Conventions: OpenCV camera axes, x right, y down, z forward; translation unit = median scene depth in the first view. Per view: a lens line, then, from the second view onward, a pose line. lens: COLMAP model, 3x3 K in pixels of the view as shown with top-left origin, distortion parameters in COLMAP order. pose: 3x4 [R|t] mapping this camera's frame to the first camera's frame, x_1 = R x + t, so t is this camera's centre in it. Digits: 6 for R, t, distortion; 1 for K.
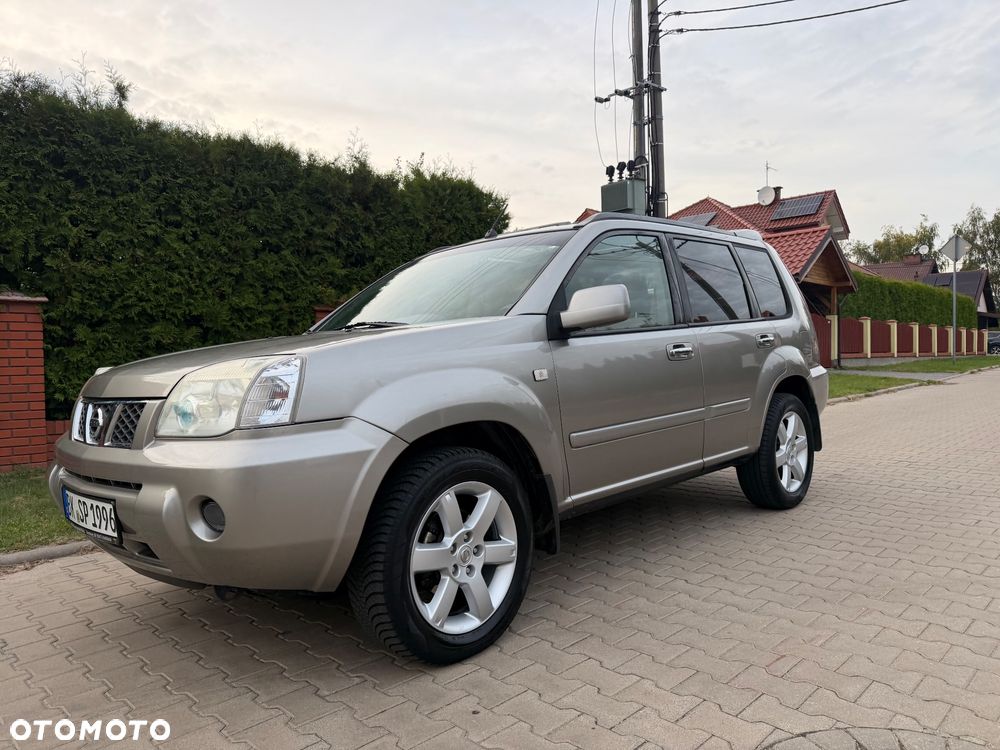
lens RADIAL K [[703.7, 0, 502.0], [0, 703.7, 386.1], [0, 0, 1]] dist [0.033573, -0.044023]
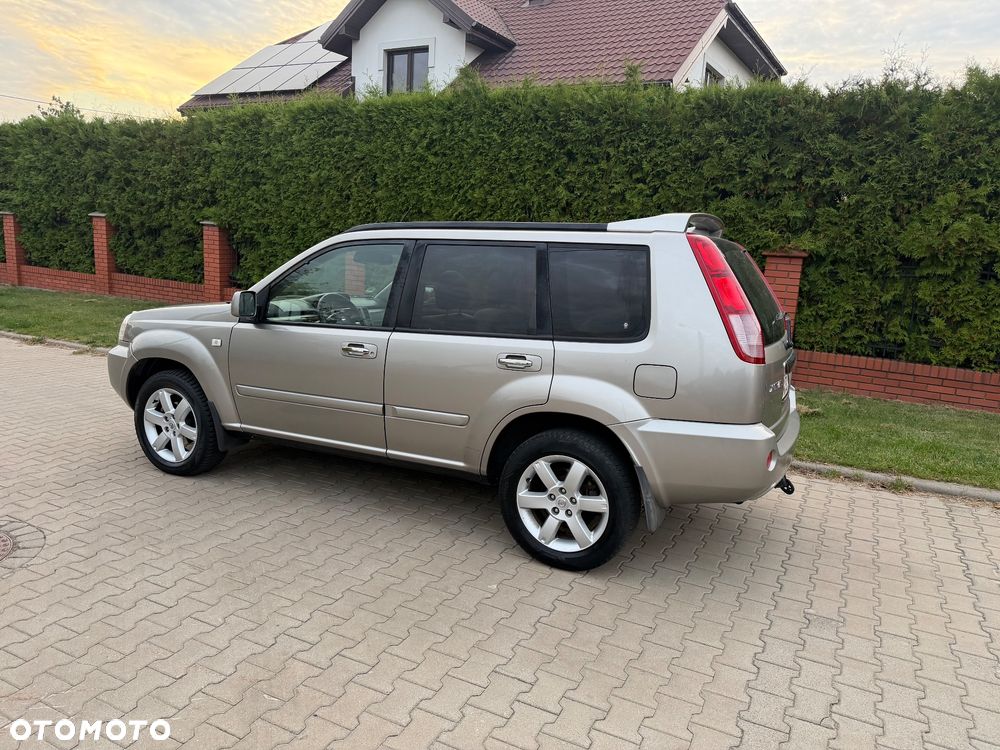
lens RADIAL K [[703.7, 0, 507.7], [0, 703.7, 371.6], [0, 0, 1]] dist [0.033573, -0.044023]
pose [[0.310360, 0.217709, -0.925354, 0.753658], [-0.097954, 0.975565, 0.196669, -0.142392], [0.945559, 0.029604, 0.324101, 0.459773]]
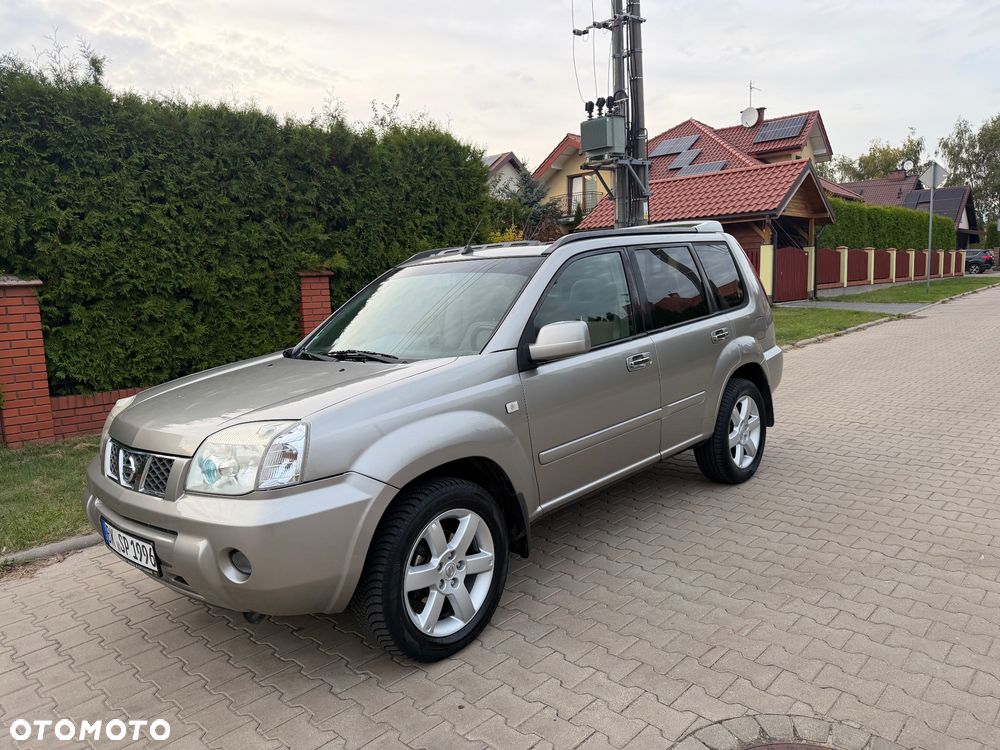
lens RADIAL K [[703.7, 0, 498.0], [0, 703.7, 378.6], [0, 0, 1]] dist [0.033573, -0.044023]
pose [[0.999658, -0.021648, 0.014696, 0.006824], [0.020061, 0.994719, 0.100661, -0.074234], [-0.016797, -0.100331, 0.994812, -0.056124]]
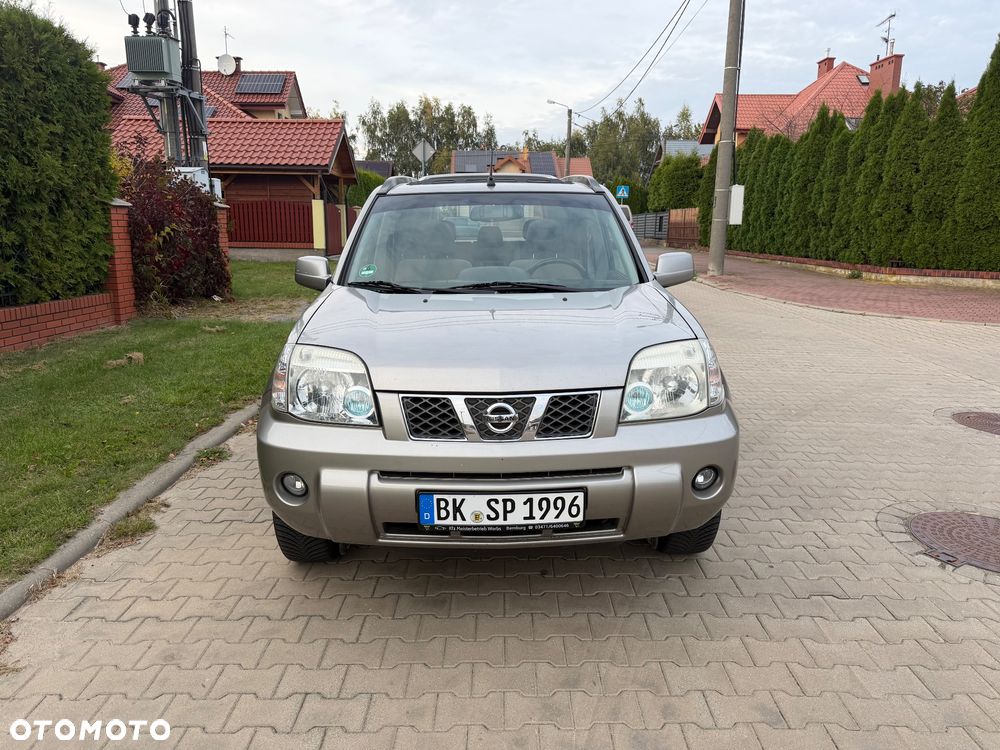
lens RADIAL K [[703.7, 0, 499.3], [0, 703.7, 371.7], [0, 0, 1]] dist [0.033573, -0.044023]
pose [[0.708717, -0.116610, 0.695789, -0.454873], [0.004518, 0.986975, 0.160810, -0.060638], [-0.705479, -0.110825, 0.700012, 0.125780]]
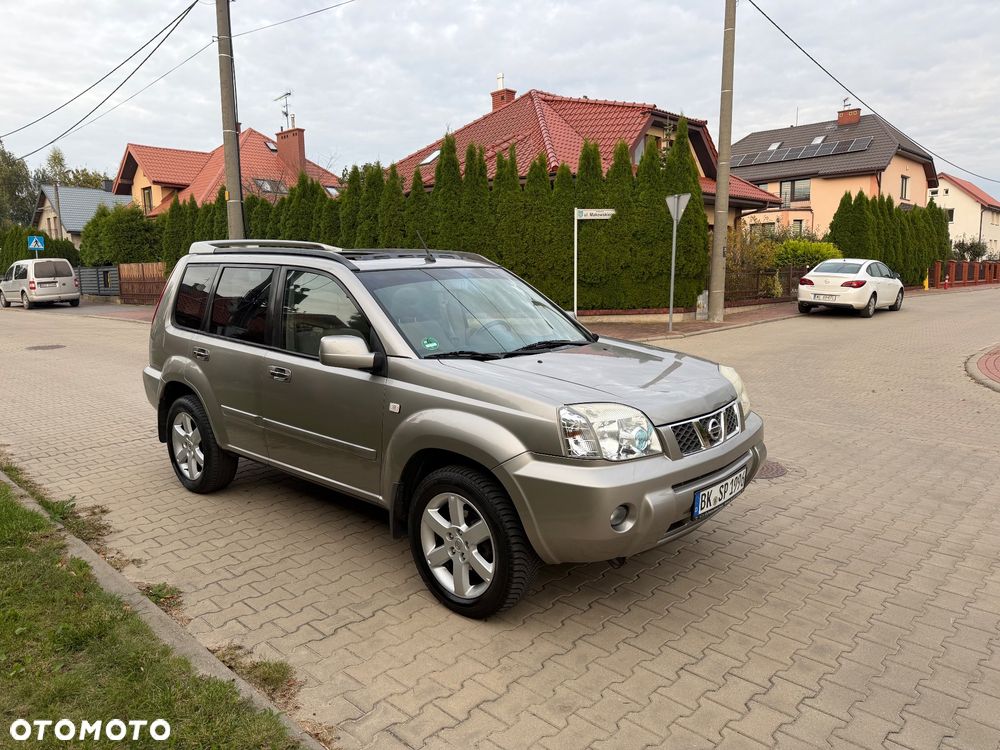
lens RADIAL K [[703.7, 0, 494.9], [0, 703.7, 379.1], [0, 0, 1]] dist [0.033573, -0.044023]
pose [[-0.022504, -0.126942, 0.991655, -0.714923], [0.056161, 0.990179, 0.128028, -0.092335], [-0.998168, 0.058574, -0.015154, 0.535391]]
